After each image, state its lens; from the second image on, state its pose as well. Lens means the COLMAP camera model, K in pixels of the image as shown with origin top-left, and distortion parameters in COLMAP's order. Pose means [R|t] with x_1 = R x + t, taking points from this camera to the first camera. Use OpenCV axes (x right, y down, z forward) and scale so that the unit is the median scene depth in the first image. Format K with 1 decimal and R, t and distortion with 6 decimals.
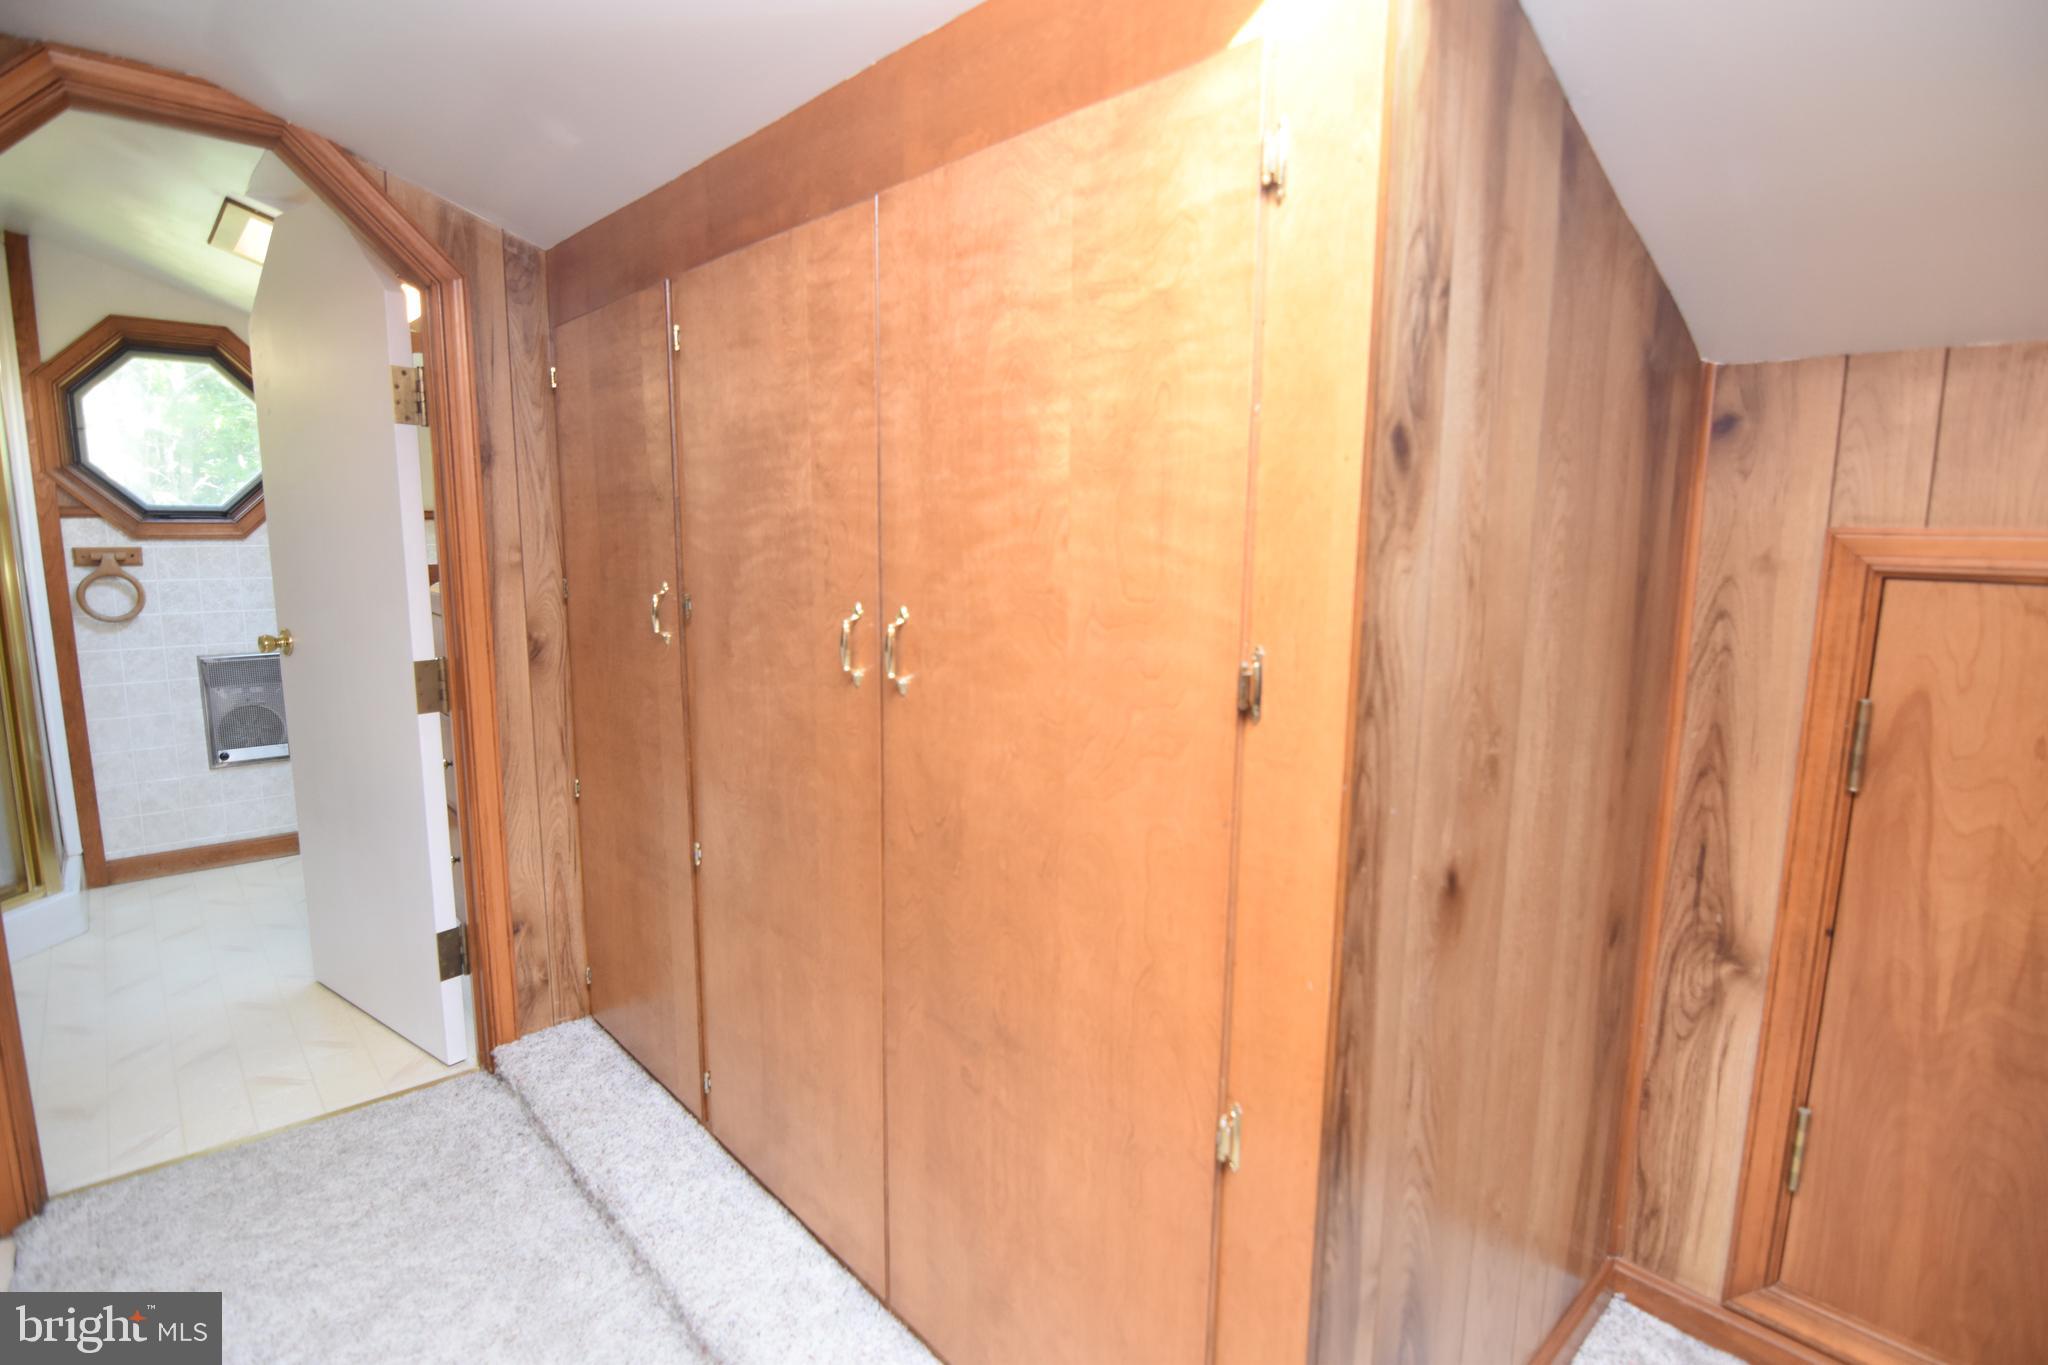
lens RADIAL K [[1013.7, 0, 1026.6], [0, 1013.7, 681.6], [0, 0, 1]] dist [-0.006018, -0.008336]
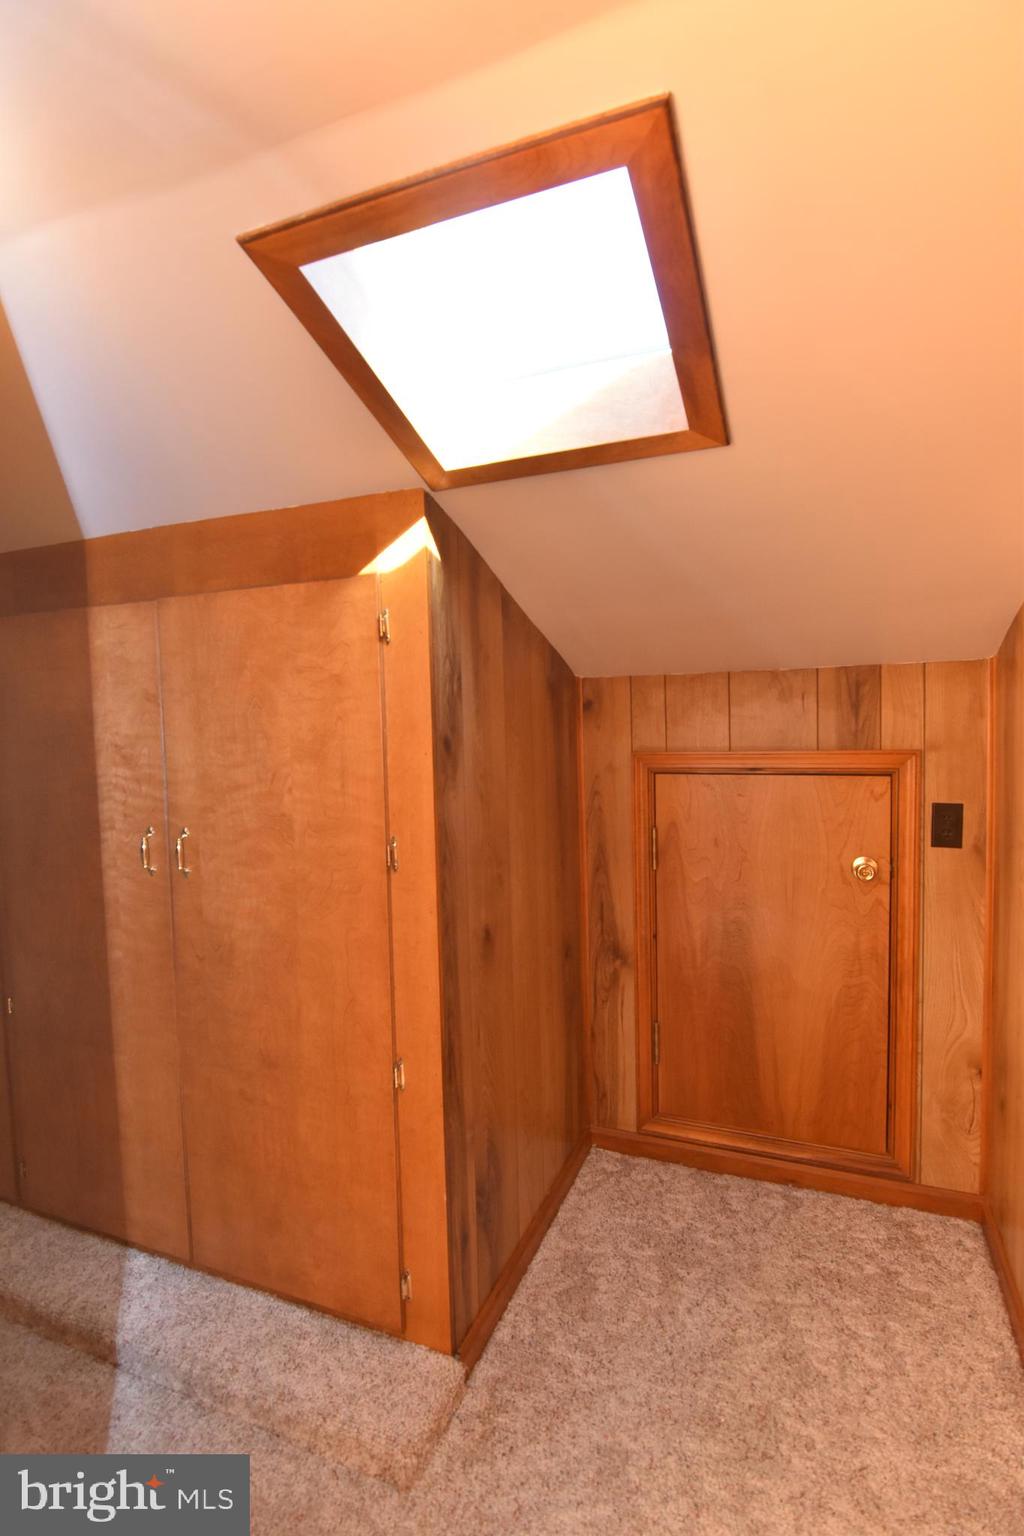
lens RADIAL K [[760.3, 0, 510.6], [0, 760.3, 767.2], [0, 0, 1]] dist [-0.006018, -0.008336]
pose [[0.906647, -0.060815, 0.417484, -0.169522], [0.098017, 0.992843, -0.068235, -0.036295], [-0.410347, 0.102786, 0.906118, -0.468756]]
